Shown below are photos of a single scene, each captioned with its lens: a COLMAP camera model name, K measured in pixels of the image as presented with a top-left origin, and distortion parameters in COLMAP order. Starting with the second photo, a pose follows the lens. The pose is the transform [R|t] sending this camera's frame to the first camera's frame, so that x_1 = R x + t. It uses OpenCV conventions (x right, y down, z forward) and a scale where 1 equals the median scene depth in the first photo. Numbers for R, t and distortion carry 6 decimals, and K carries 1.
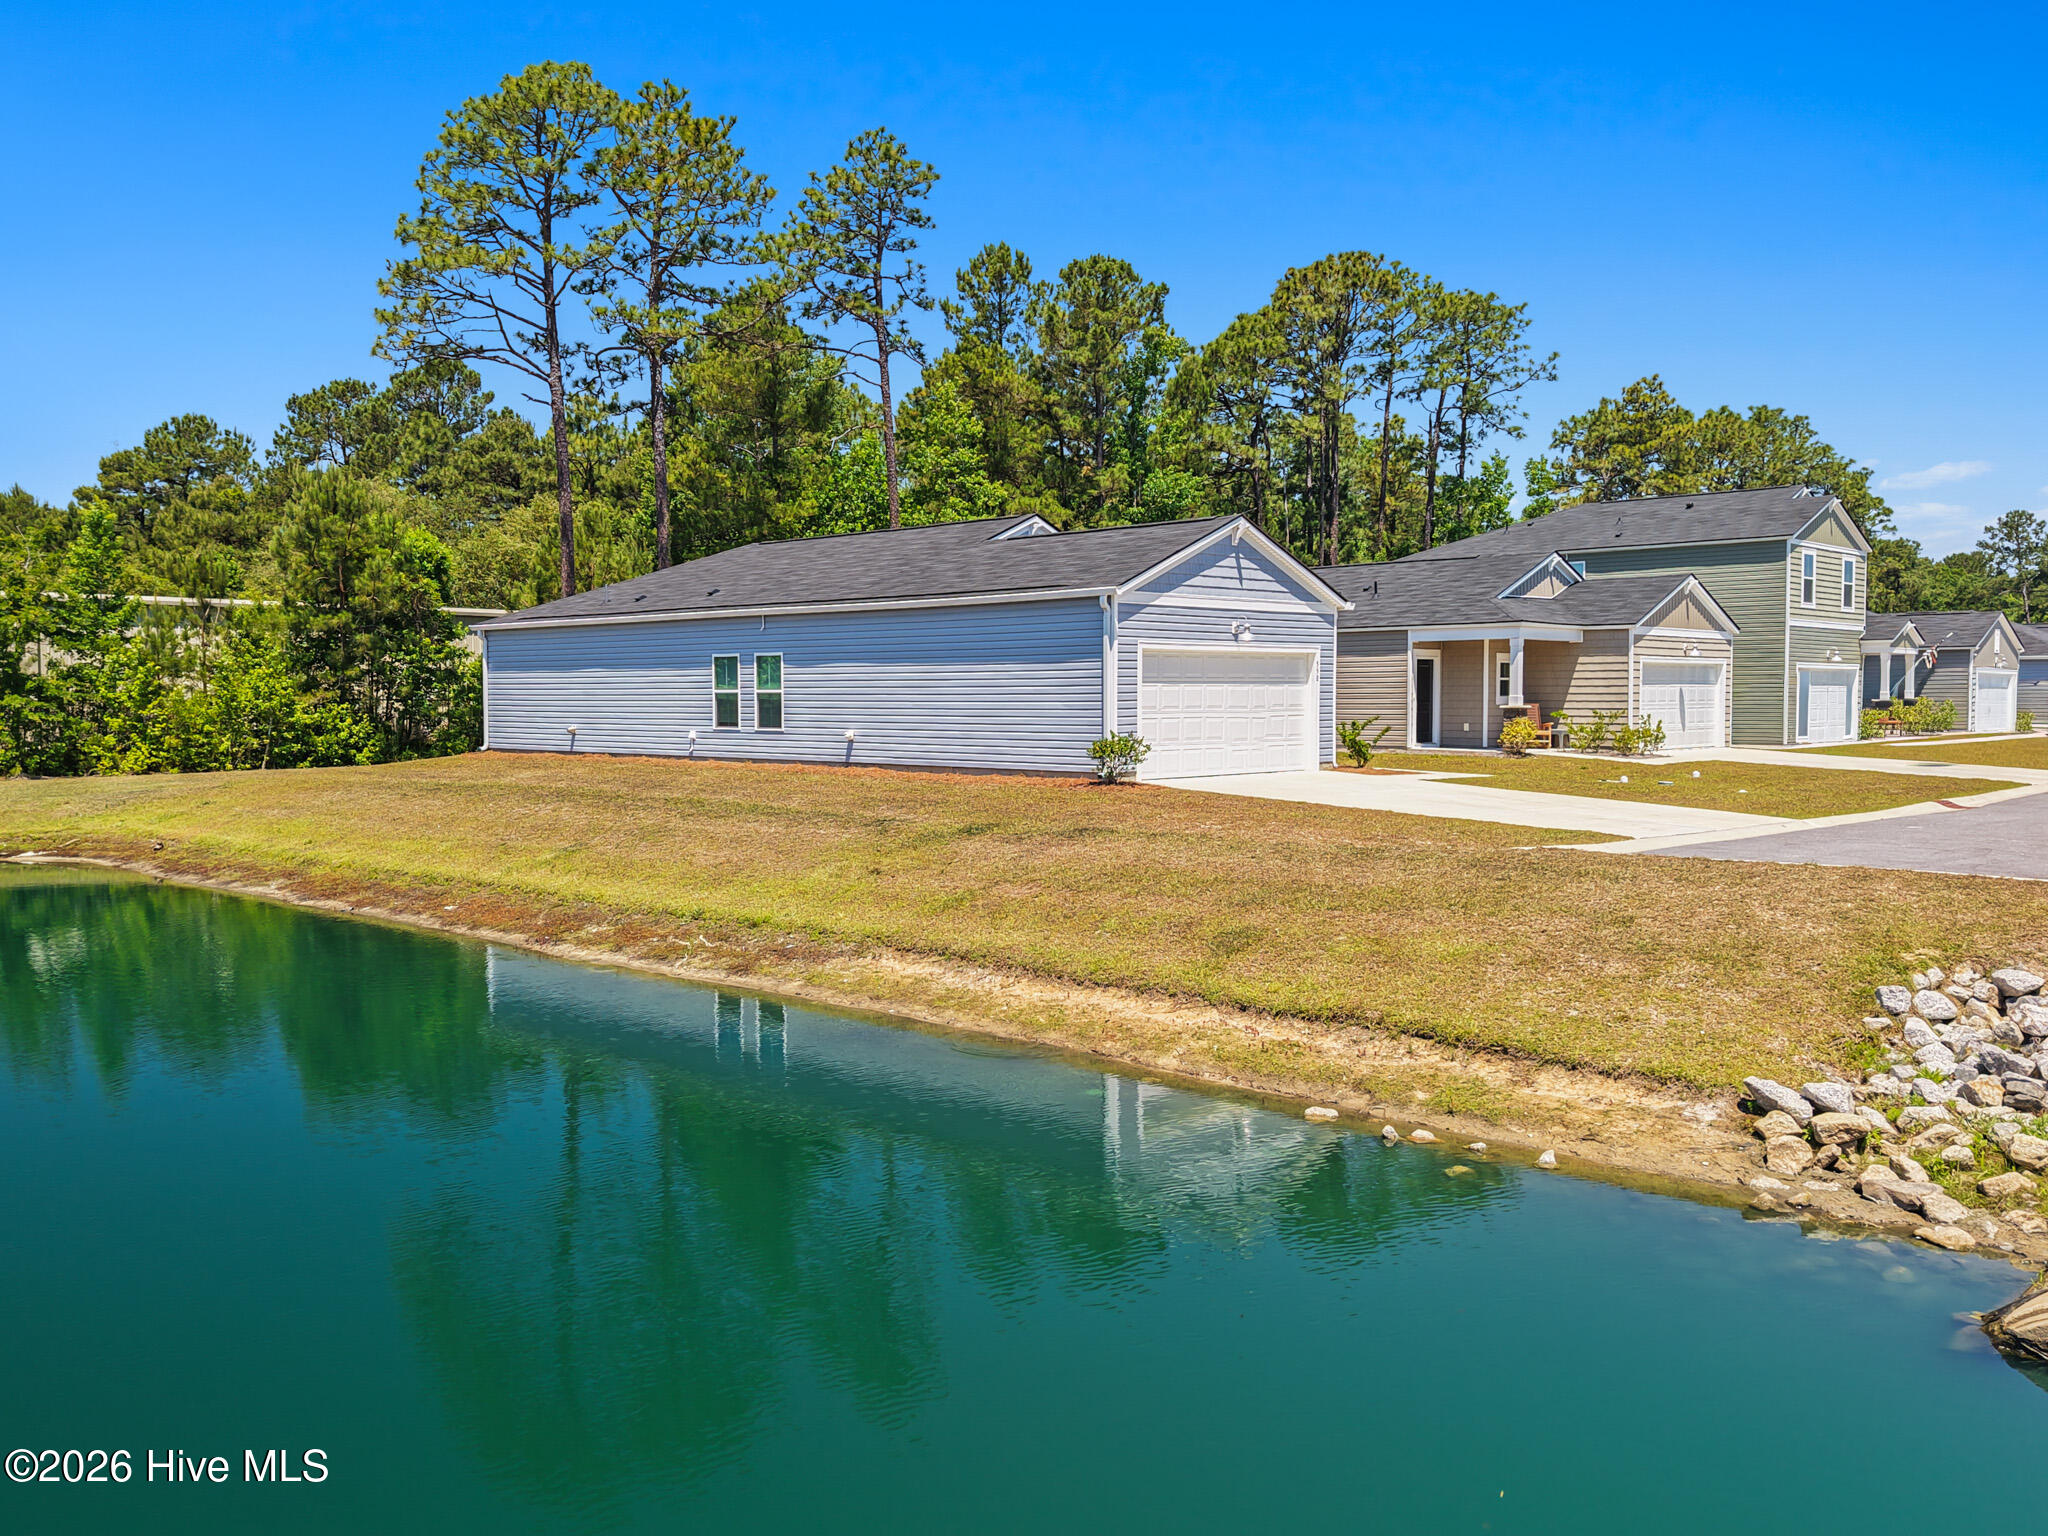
lens RADIAL K [[1658.9, 0, 1014.1], [0, 1658.9, 772.0], [0, 0, 1]] dist [0.038139, -0.009287]
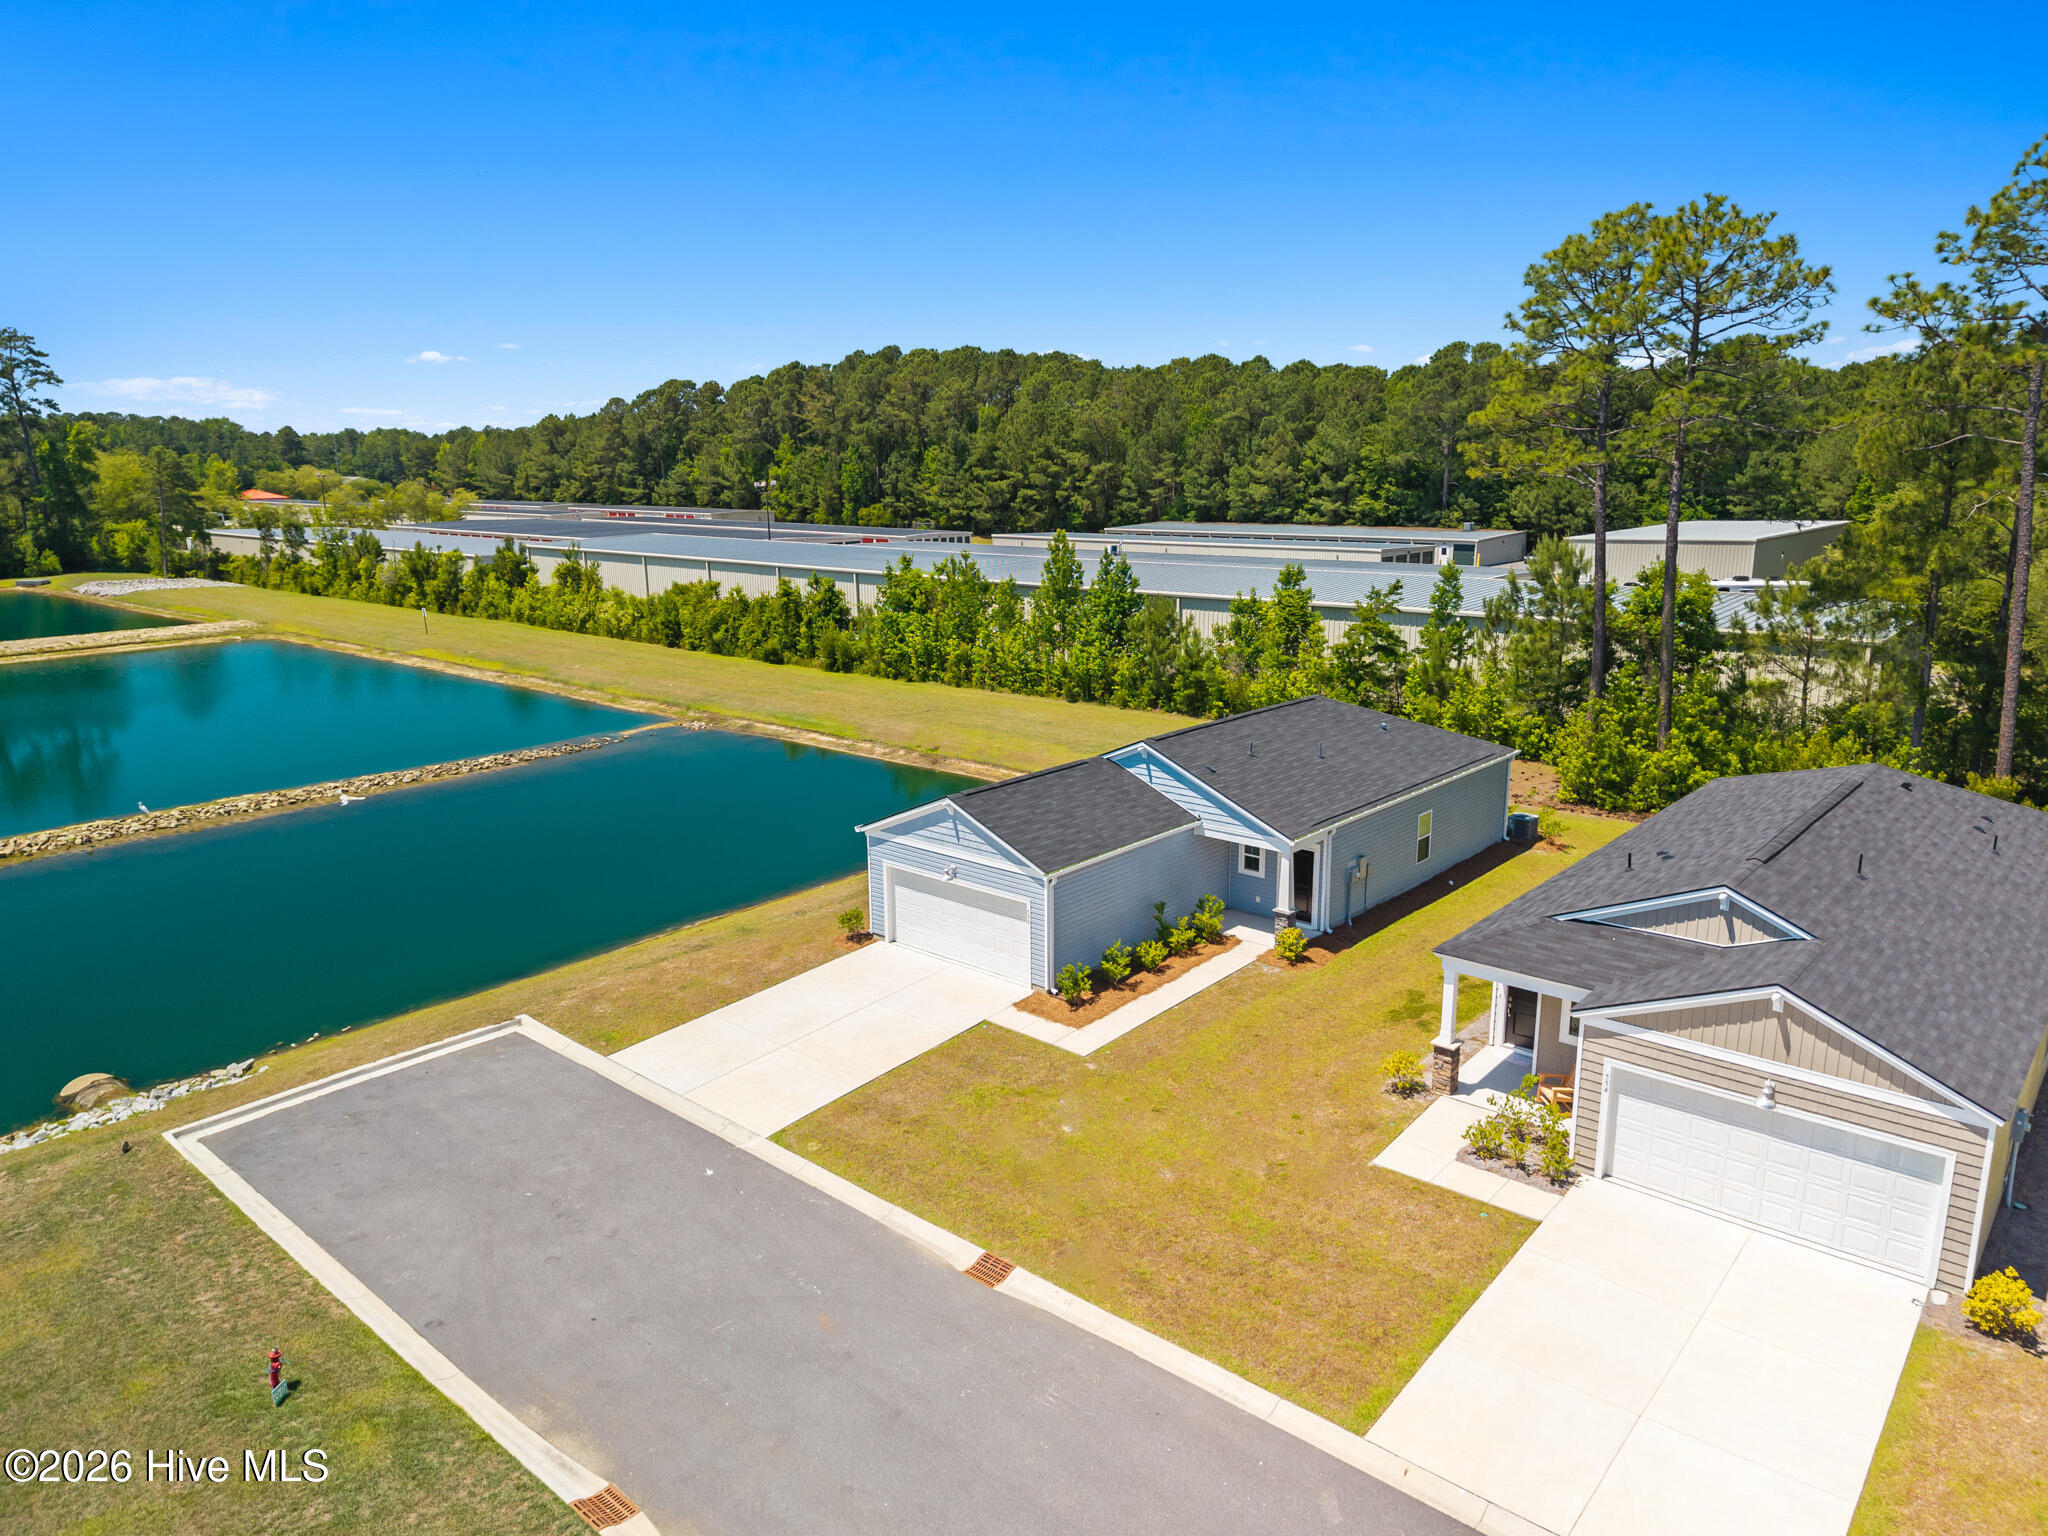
lens RADIAL K [[1399.4, 0, 1083.2], [0, 1399.4, 768.1], [0, 0, 1]] dist [0.025754, -0.022252]
pose [[0.077241, 0.234037, -0.969155, 1.294292], [-0.040385, 0.971995, 0.231504, -0.456554], [0.996194, 0.021258, 0.084530, 1.006040]]
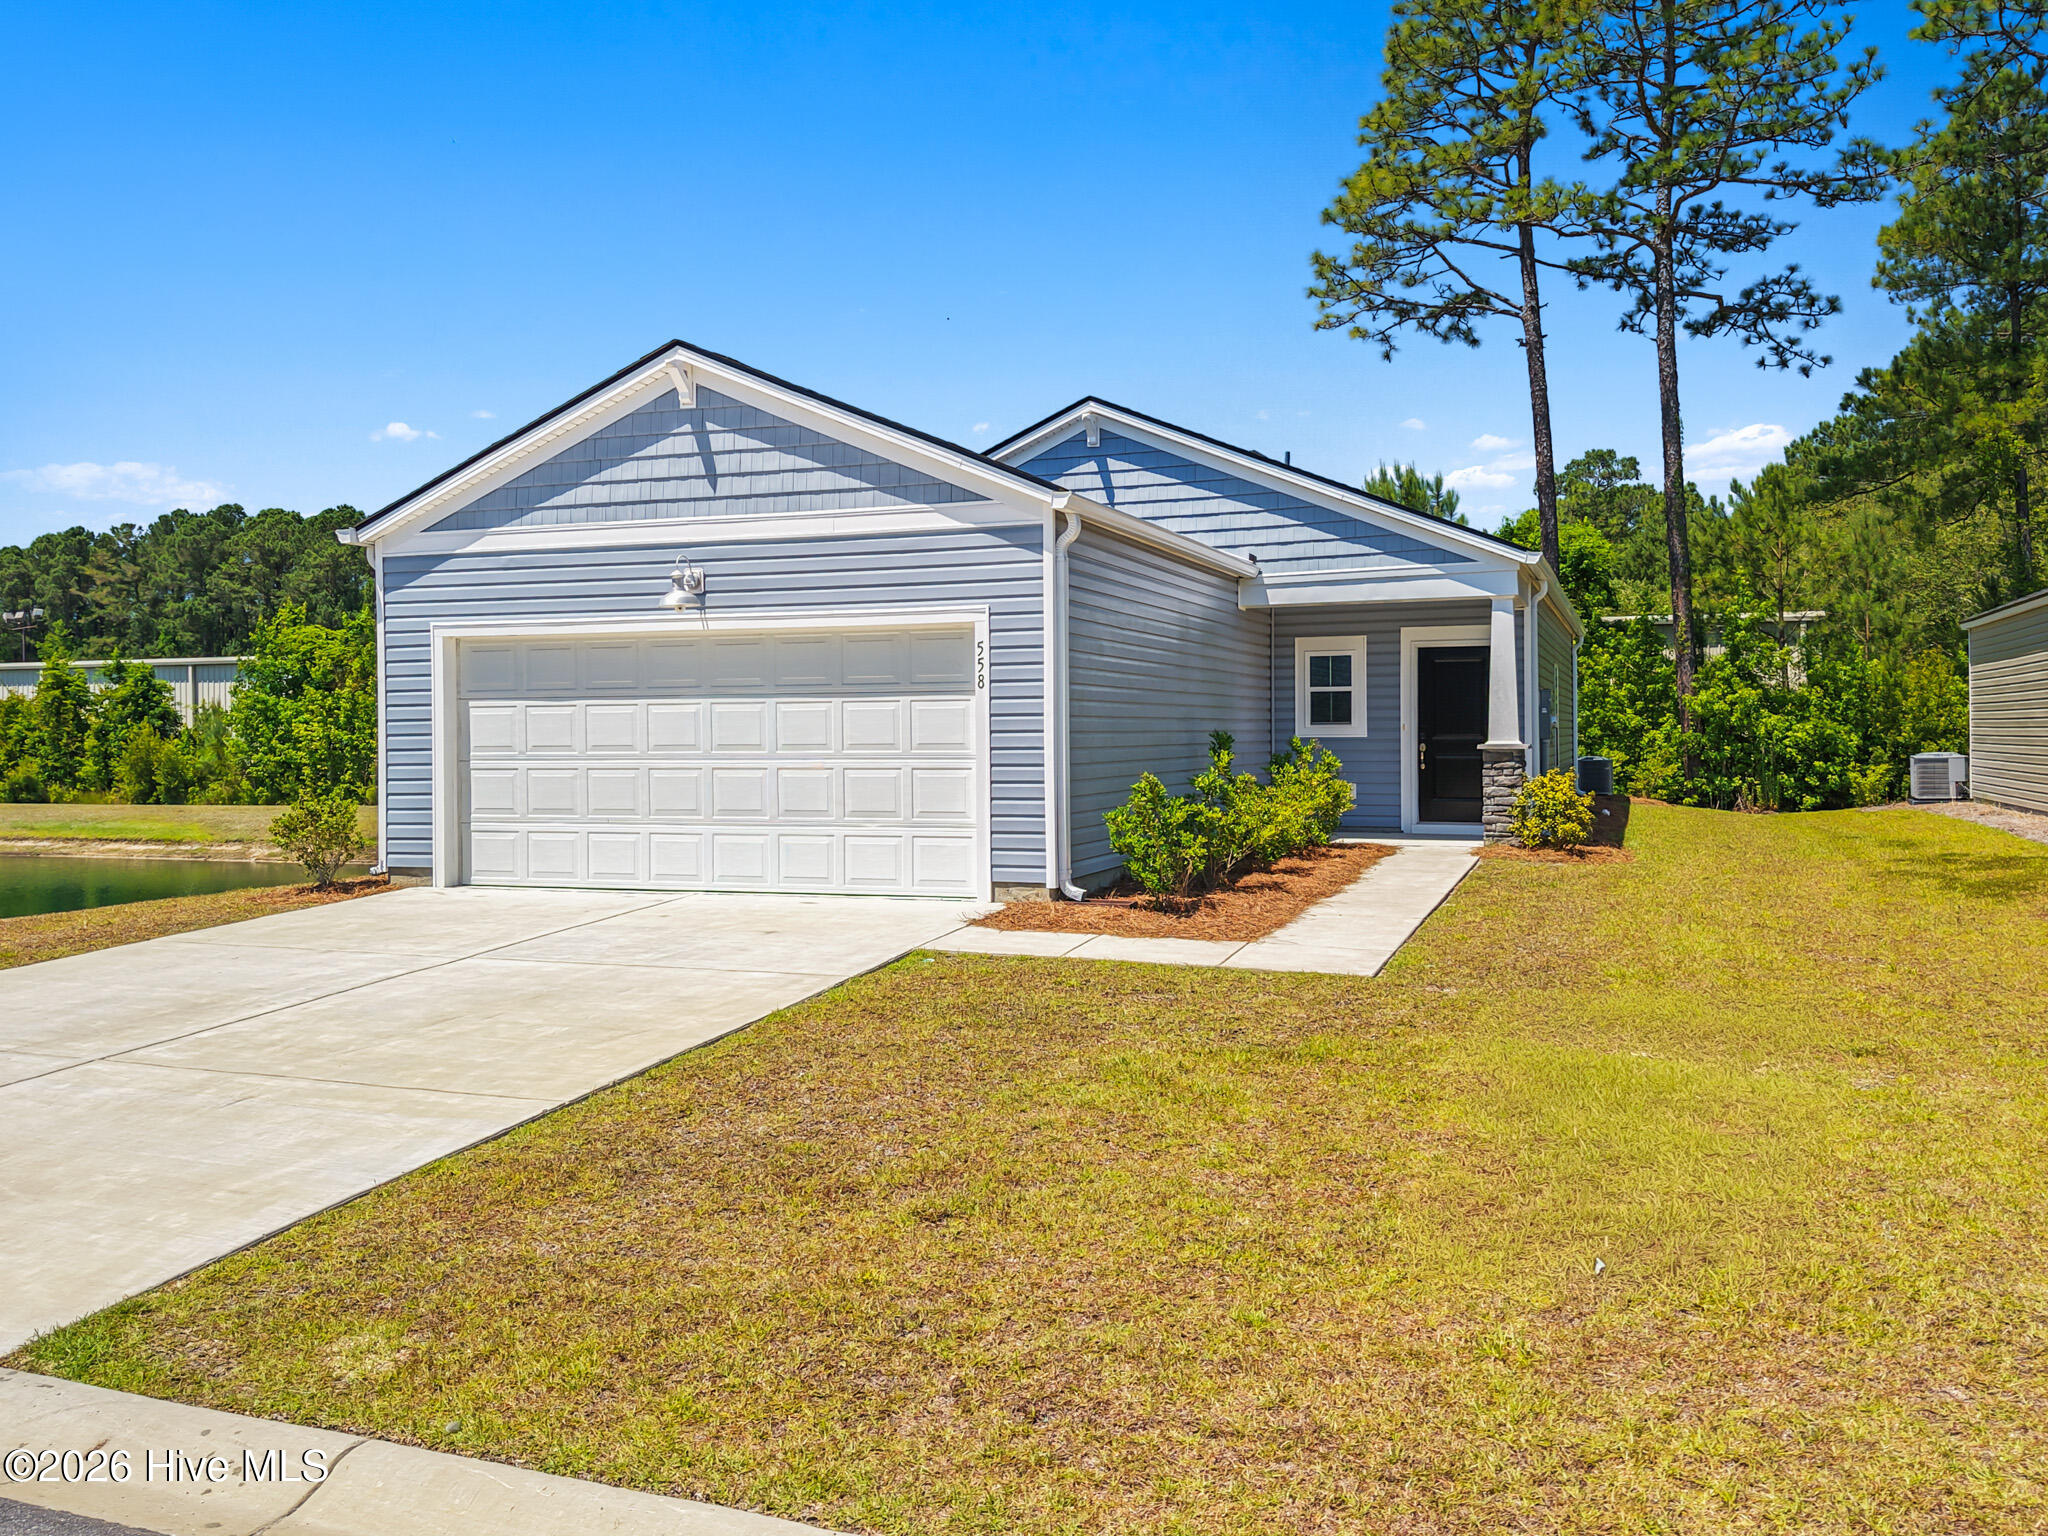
lens RADIAL K [[1658.9, 0, 1035.7], [0, 1658.9, 700.7], [0, 0, 1]] dist [0.038139, -0.009287]
pose [[0.394818, -0.006997, -0.918733, 0.600972], [-0.034025, 0.999174, -0.022231, -0.046121], [0.918129, 0.040037, 0.394254, 0.903496]]
